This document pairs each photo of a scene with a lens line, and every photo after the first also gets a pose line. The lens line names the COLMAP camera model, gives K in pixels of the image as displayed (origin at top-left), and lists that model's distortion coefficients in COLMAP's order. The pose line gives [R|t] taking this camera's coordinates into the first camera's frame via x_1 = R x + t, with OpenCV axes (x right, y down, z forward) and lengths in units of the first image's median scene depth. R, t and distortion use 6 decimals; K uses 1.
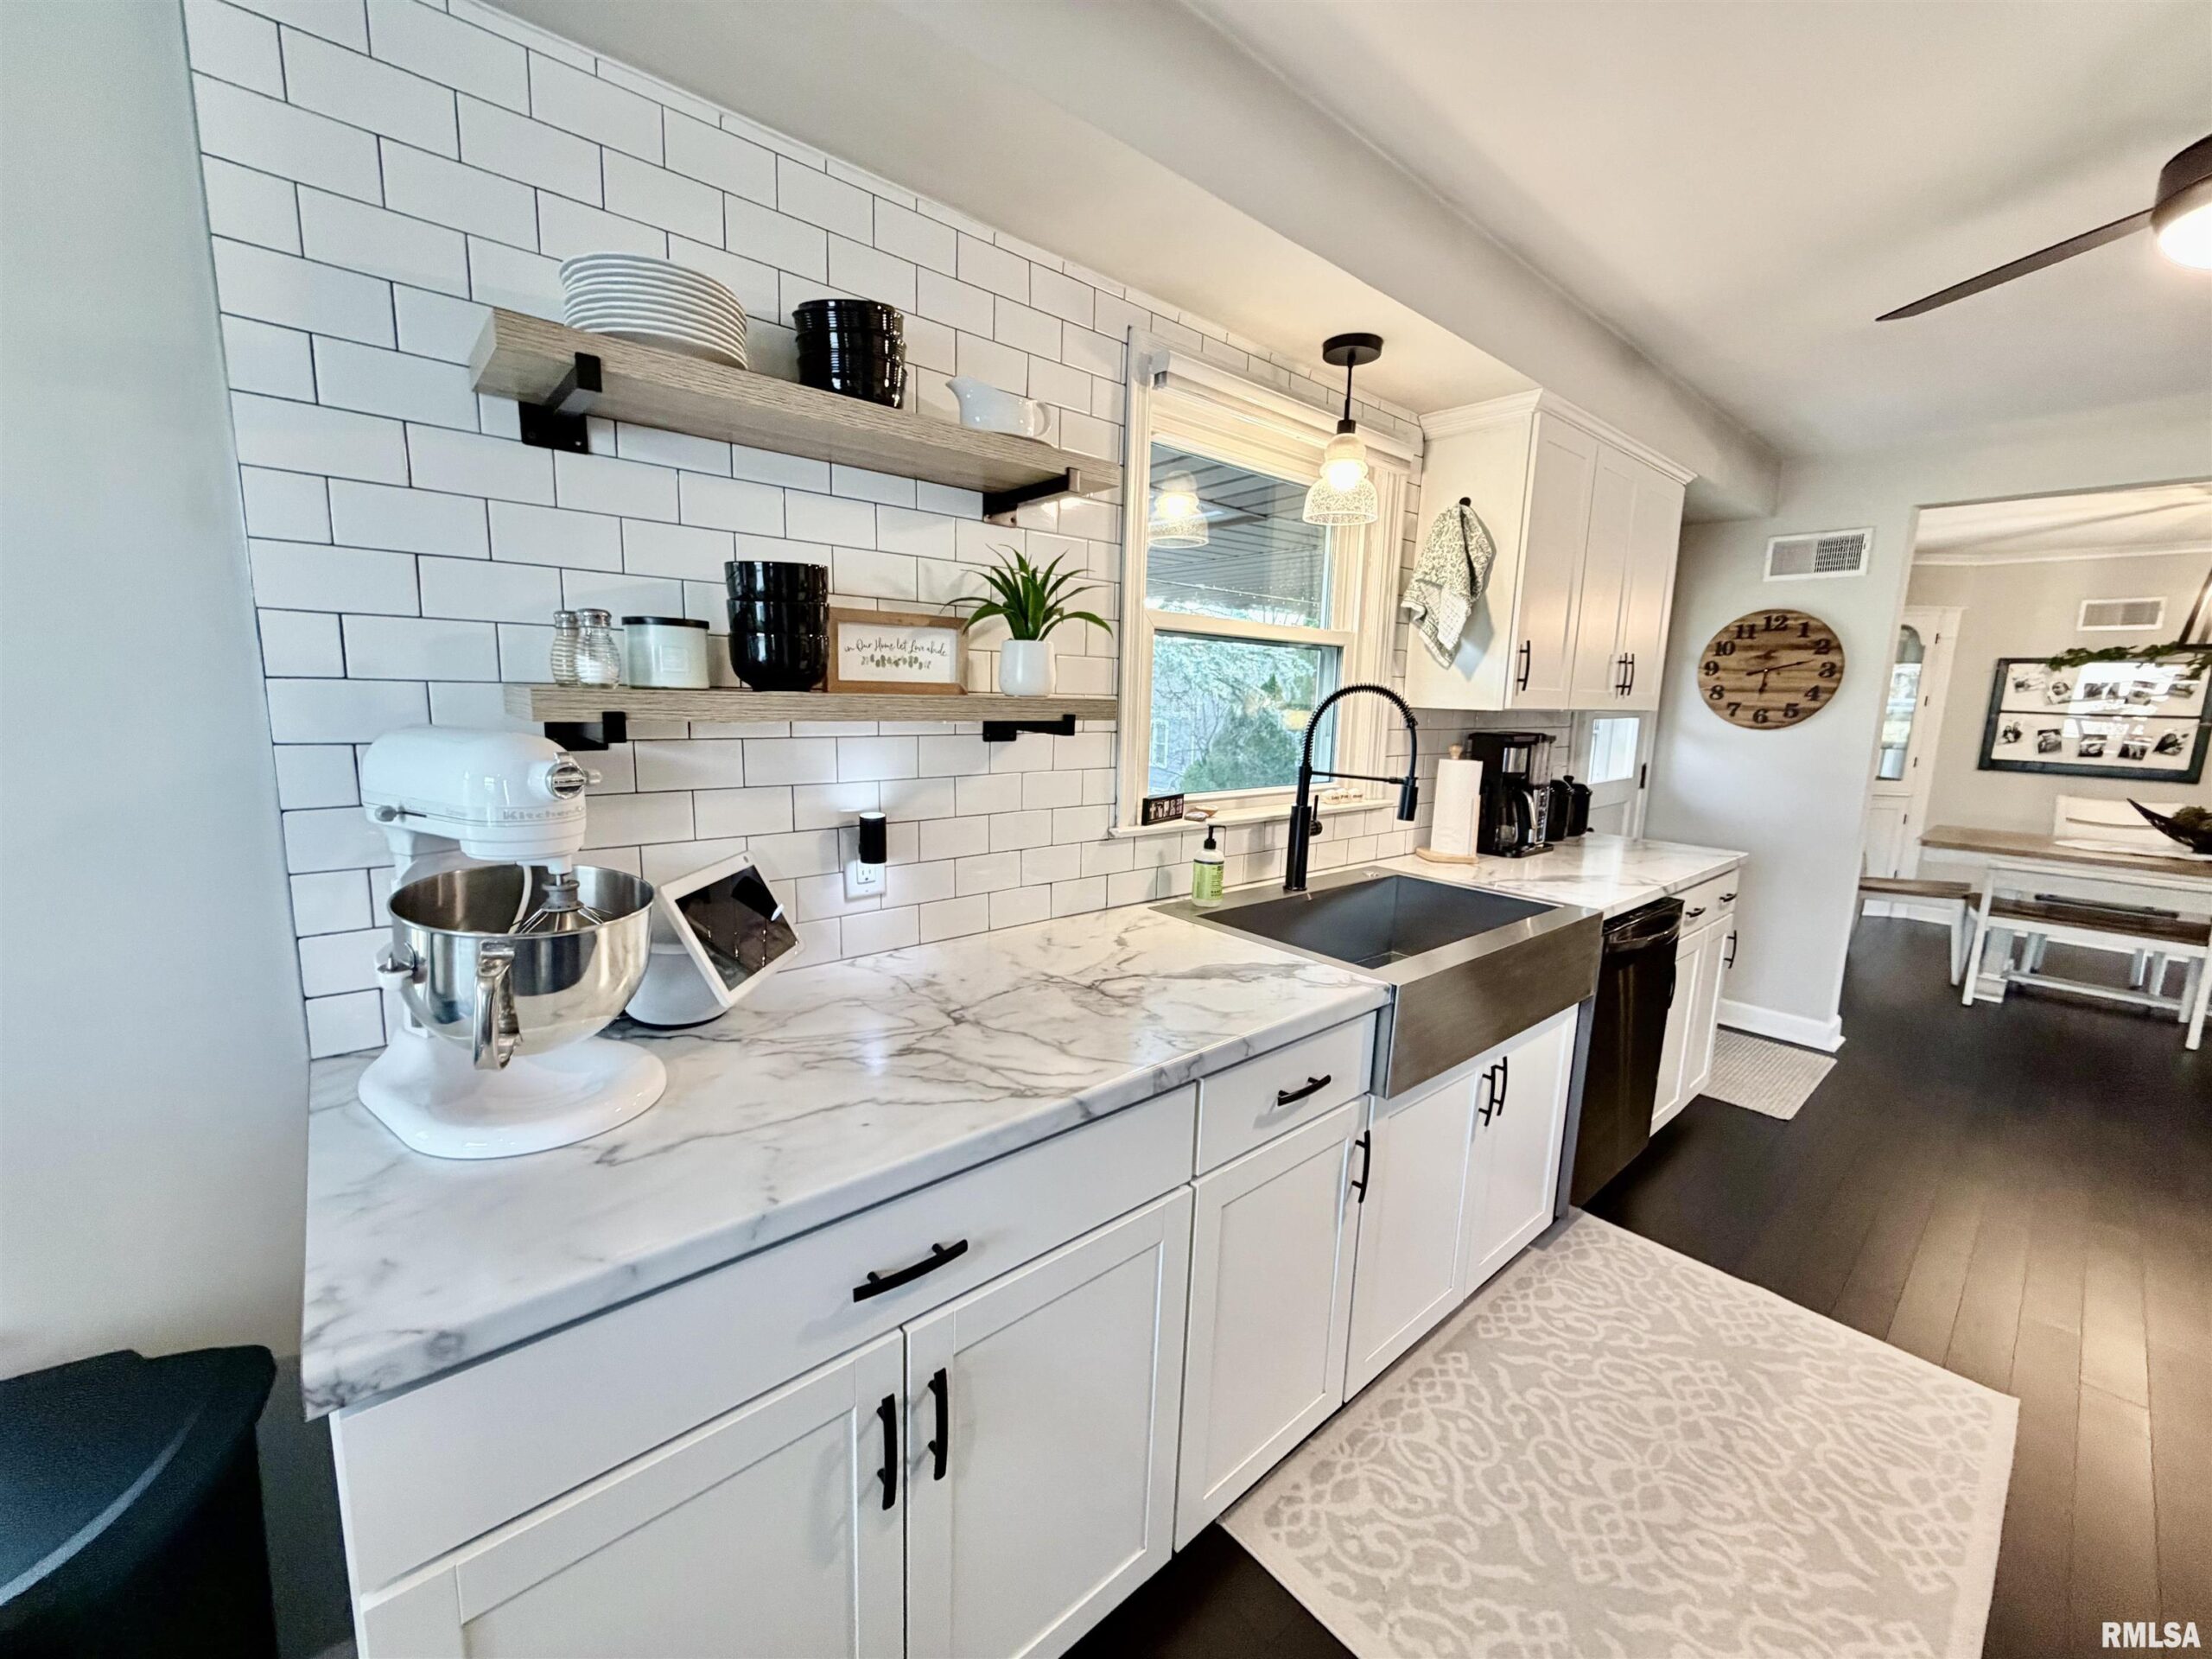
lens RADIAL K [[882.0, 0, 1099.1], [0, 882.0, 830.8], [0, 0, 1]] dist [0.001038, 0.000652]
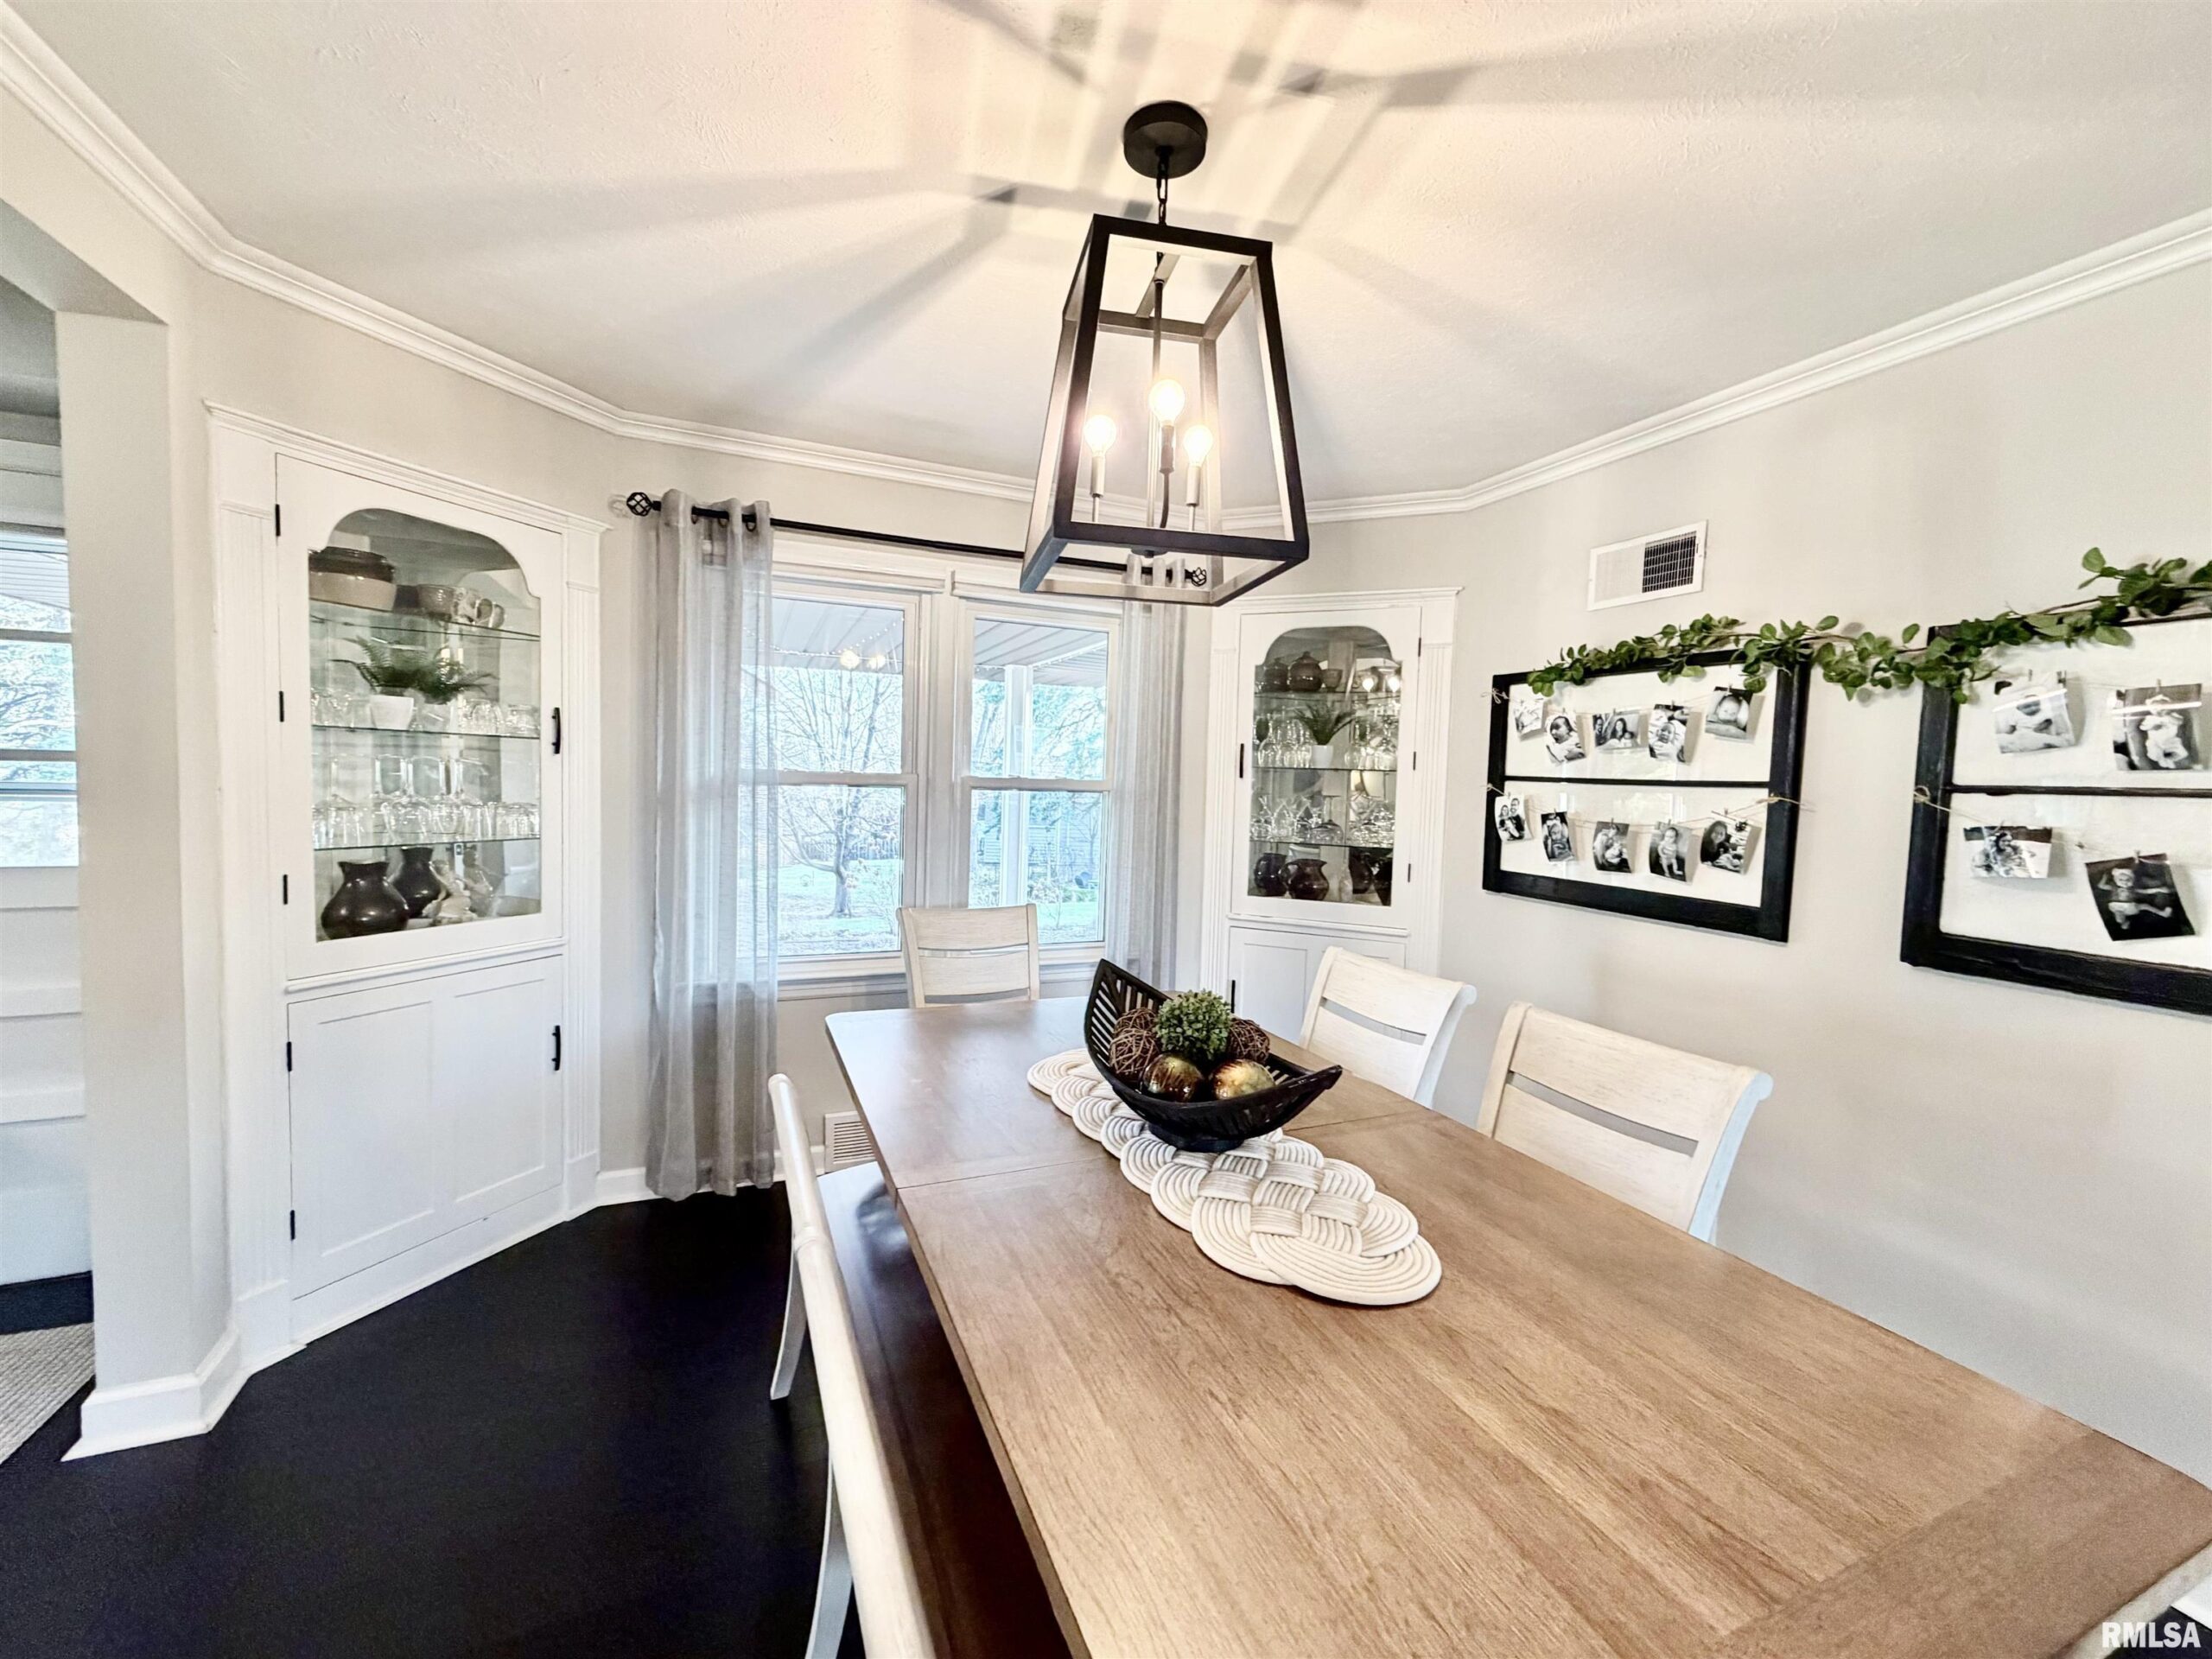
lens RADIAL K [[882.0, 0, 1099.1], [0, 882.0, 830.8], [0, 0, 1]] dist [0.001038, 0.000652]
pose [[0.947883, 0.019553, -0.318018, 1.015826], [-0.053460, 0.993725, -0.098245, -0.044564], [0.314101, 0.110126, 0.942981, 0.474252]]
